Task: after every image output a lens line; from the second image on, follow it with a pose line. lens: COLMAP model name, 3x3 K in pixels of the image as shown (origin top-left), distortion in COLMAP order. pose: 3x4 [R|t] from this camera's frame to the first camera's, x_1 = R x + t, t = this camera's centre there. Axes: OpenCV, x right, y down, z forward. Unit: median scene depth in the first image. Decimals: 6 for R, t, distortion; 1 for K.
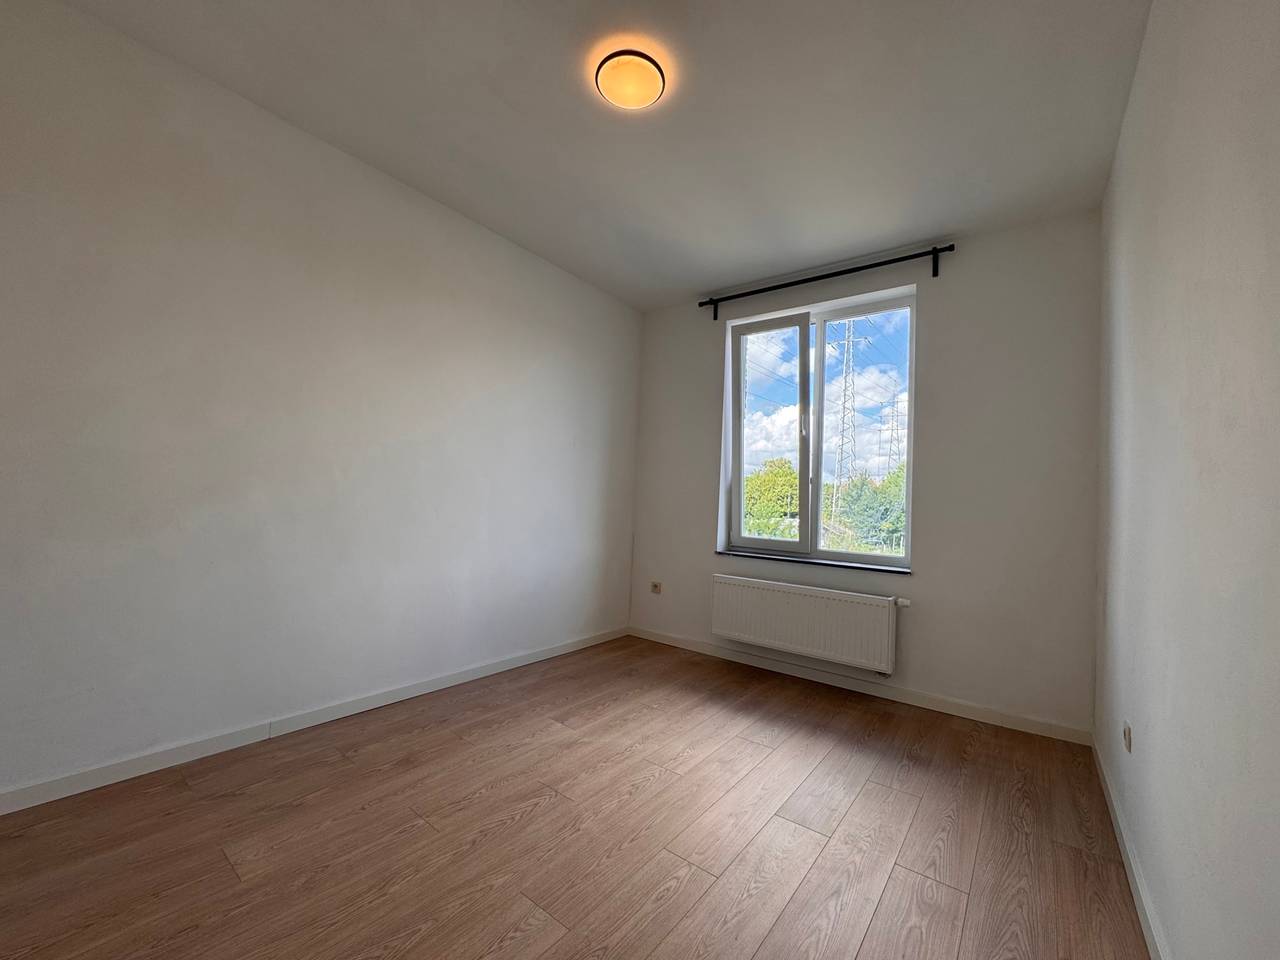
lens RADIAL K [[509.0, 0, 640.0], [0, 509.0, 480.0], [0, 0, 1]] dist [-0.001319, 0.000204]
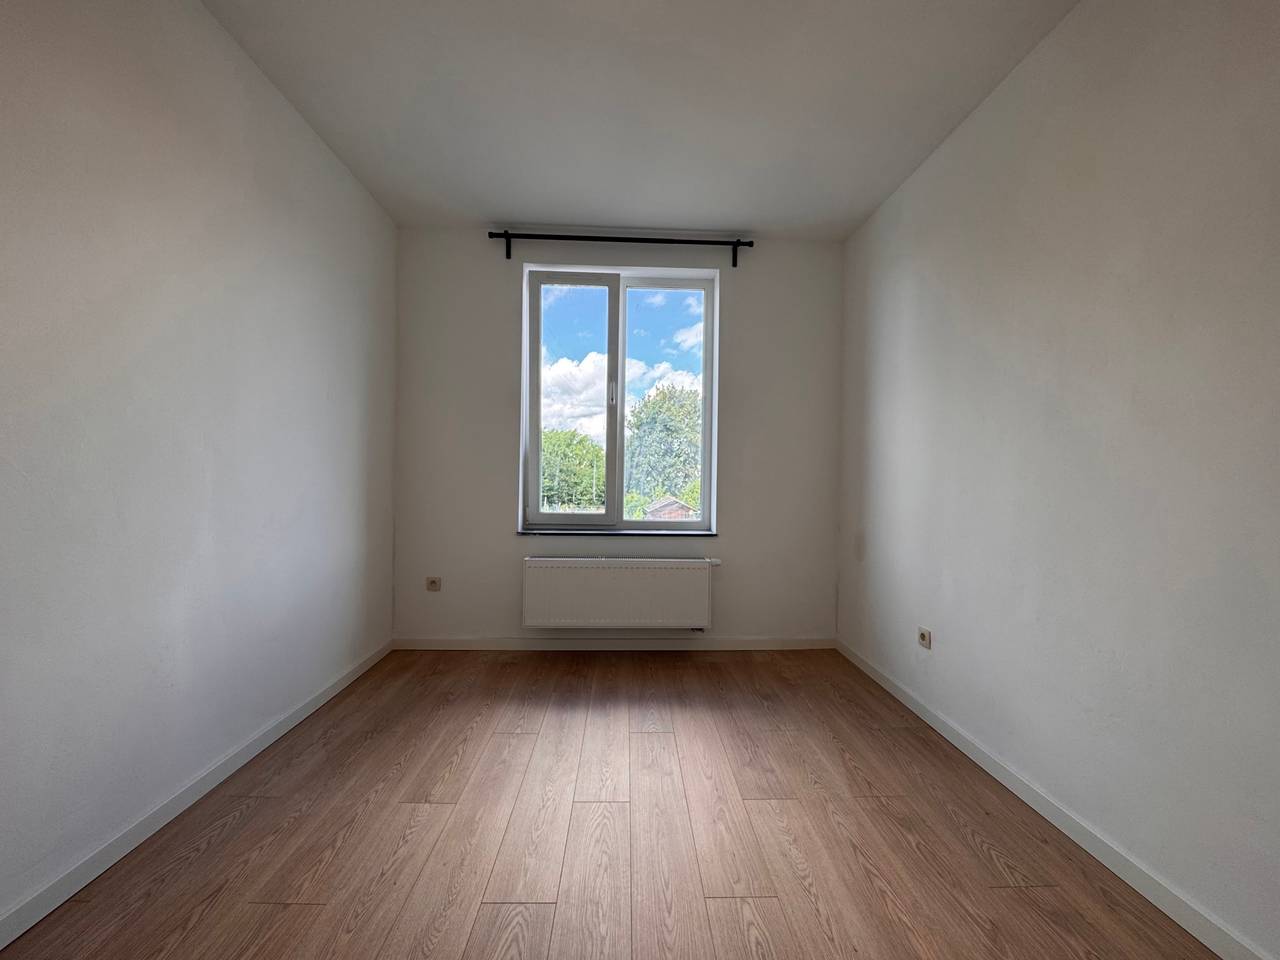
lens RADIAL K [[509.0, 0, 640.0], [0, 509.0, 480.0], [0, 0, 1]] dist [-0.001319, 0.000204]
pose [[0.773563, -0.035063, 0.632748, -0.257889], [-0.006792, 0.997952, 0.063603, -0.005503], [-0.633683, -0.053498, 0.771741, 0.220623]]
